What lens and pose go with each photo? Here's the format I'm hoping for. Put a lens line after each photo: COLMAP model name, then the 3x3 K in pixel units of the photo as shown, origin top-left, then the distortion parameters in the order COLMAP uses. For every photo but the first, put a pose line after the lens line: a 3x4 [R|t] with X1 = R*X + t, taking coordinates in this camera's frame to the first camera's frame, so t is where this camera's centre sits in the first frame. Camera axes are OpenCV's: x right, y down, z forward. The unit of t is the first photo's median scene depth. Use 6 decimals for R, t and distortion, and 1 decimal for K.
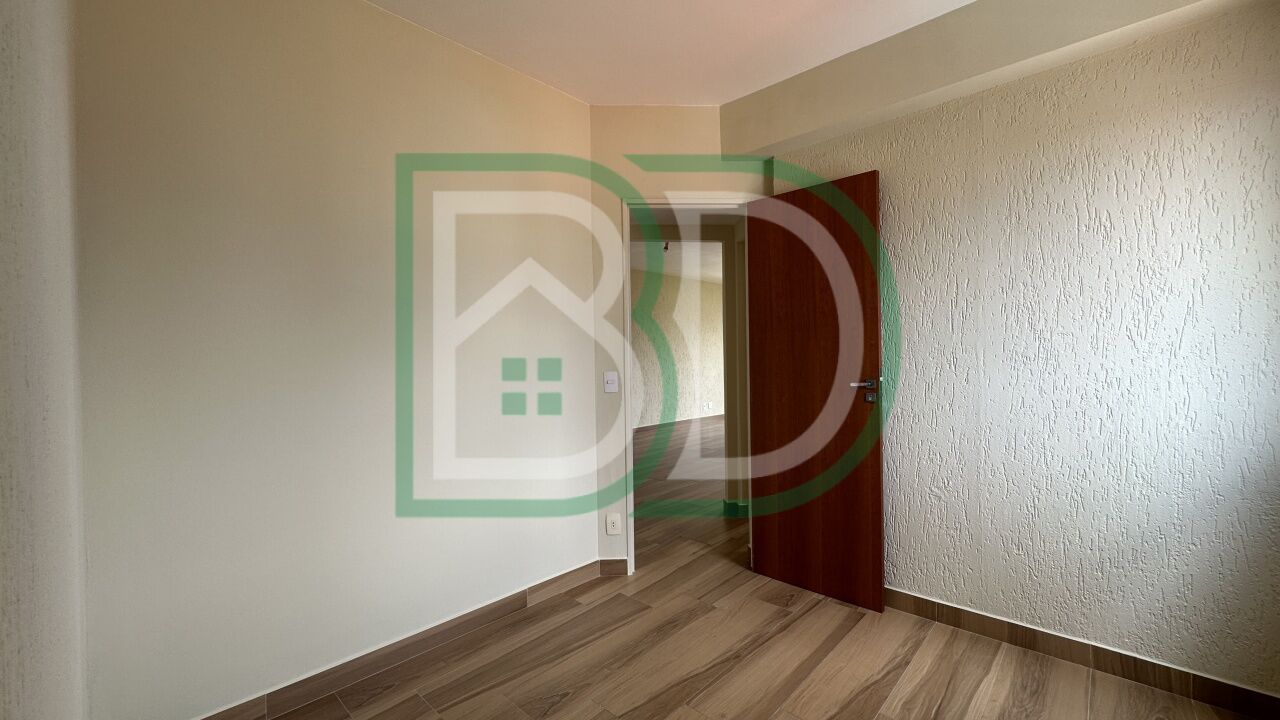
lens RADIAL K [[510.3, 0, 643.4], [0, 510.3, 359.2], [0, 0, 1]] dist [0.001201, 0.000219]
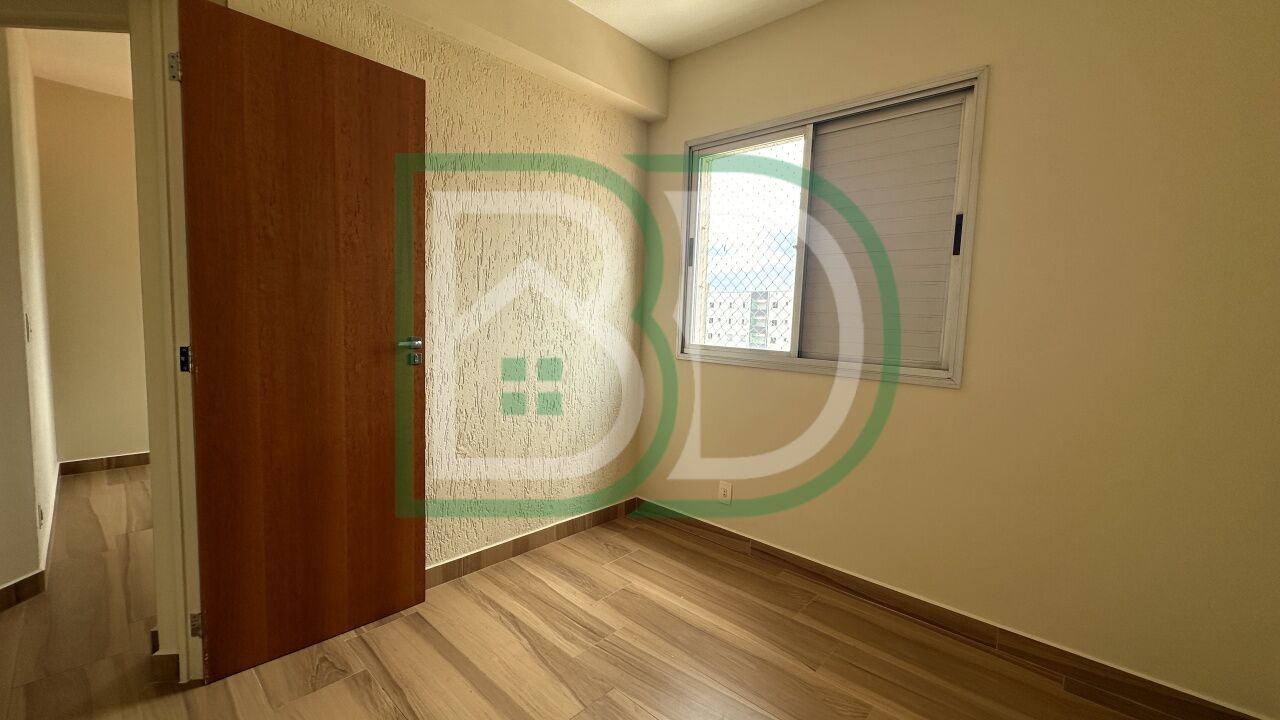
lens RADIAL K [[510.3, 0, 643.4], [0, 510.3, 359.2], [0, 0, 1]] dist [0.001201, 0.000219]
pose [[-0.011526, -0.067968, 0.997621, -0.422729], [-0.033537, 0.997152, 0.067548, 0.007162], [-0.999371, -0.032678, -0.013773, 0.699052]]
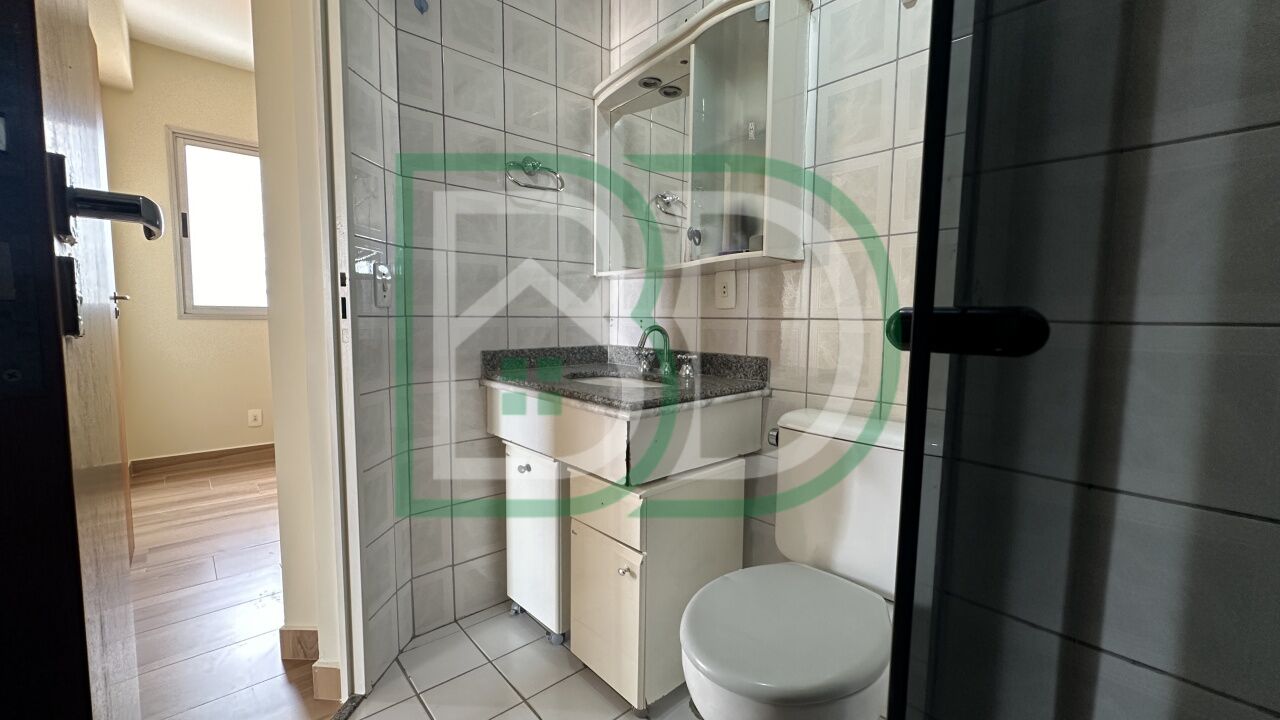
lens RADIAL K [[513.2, 0, 635.5], [0, 513.2, 358.0], [0, 0, 1]] dist [0.000347, 0.000080]
pose [[-0.994677, -0.008588, 0.102686, -0.576537], [-0.000291, 0.996751, 0.080542, 0.085106], [-0.103044, 0.080084, -0.991448, 1.950453]]
